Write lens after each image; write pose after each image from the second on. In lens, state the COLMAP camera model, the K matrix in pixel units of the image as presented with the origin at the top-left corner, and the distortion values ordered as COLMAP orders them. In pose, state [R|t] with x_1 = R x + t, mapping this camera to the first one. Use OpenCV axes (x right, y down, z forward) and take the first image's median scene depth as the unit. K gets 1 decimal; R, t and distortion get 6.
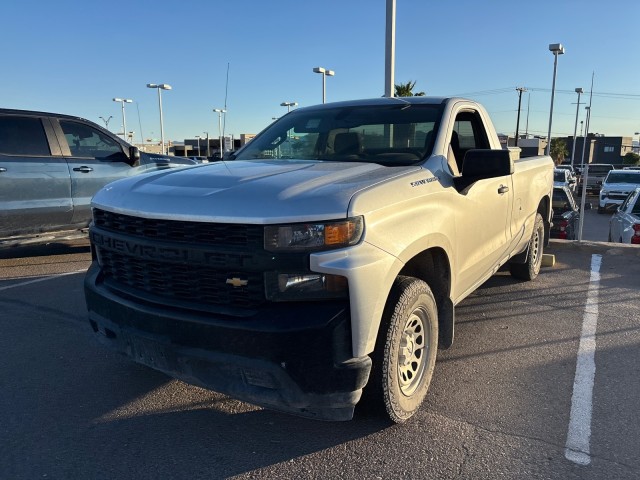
lens RADIAL K [[486.6, 0, 322.5], [0, 486.6, 238.4], [0, 0, 1]] dist [0.044457, -0.035048]
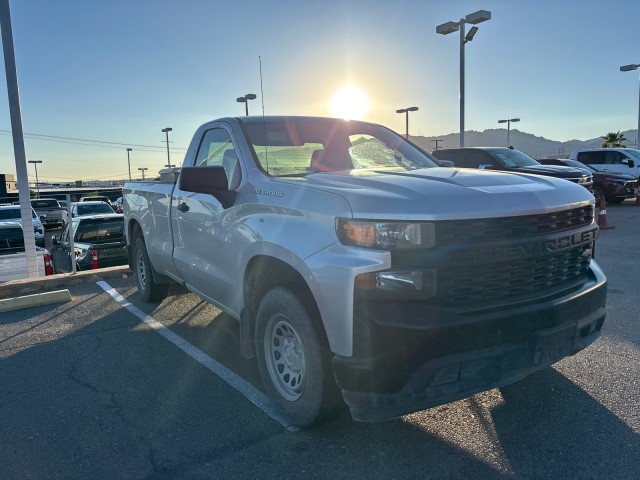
lens RADIAL K [[486.6, 0, 321.9], [0, 486.6, 228.7], [0, 0, 1]] dist [0.044457, -0.035048]
pose [[0.418482, -0.112765, 0.901198, -1.130551], [0.198160, 0.979693, 0.030569, -0.102017], [-0.886344, 0.165789, 0.432329, 0.747263]]
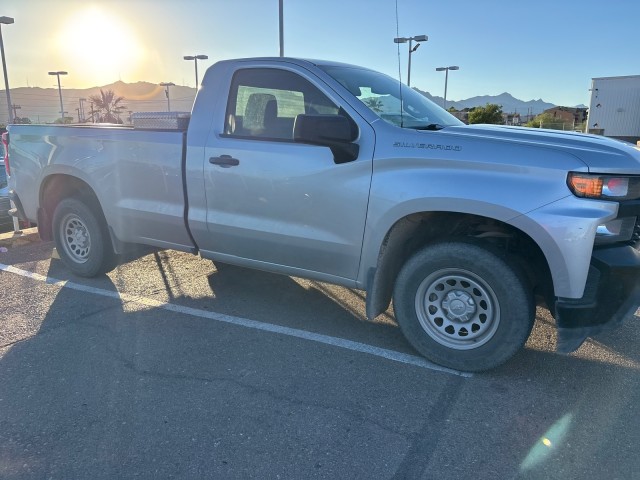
lens RADIAL K [[486.6, 0, 322.8], [0, 486.6, 238.0], [0, 0, 1]] dist [0.044457, -0.035048]
pose [[-0.031773, -0.223607, 0.974161, -1.233304], [0.175305, 0.958298, 0.225683, -0.236623], [-0.984001, 0.177946, 0.008751, 1.443002]]
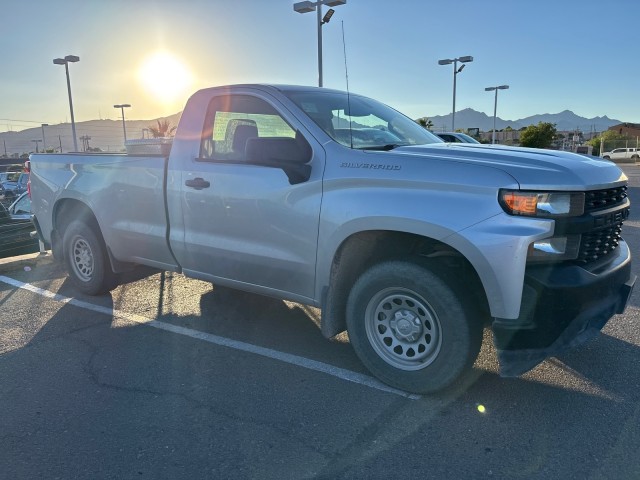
lens RADIAL K [[486.6, 0, 322.7], [0, 486.6, 237.3], [0, 0, 1]] dist [0.044457, -0.035048]
pose [[0.075530, -0.177391, 0.981238, -1.247160], [0.196393, 0.967420, 0.159775, -0.195793], [-0.977612, 0.180640, 0.107908, 1.245586]]
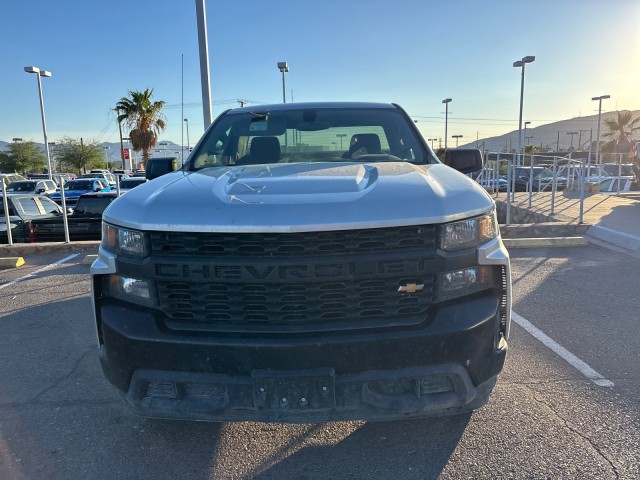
lens RADIAL K [[486.6, 0, 325.4], [0, 486.6, 235.9], [0, 0, 1]] dist [0.044457, -0.035048]
pose [[0.849676, -0.108217, 0.516081, -0.561645], [0.120872, 0.992626, 0.009139, -0.027053], [-0.513264, 0.054614, 0.856491, 0.198381]]
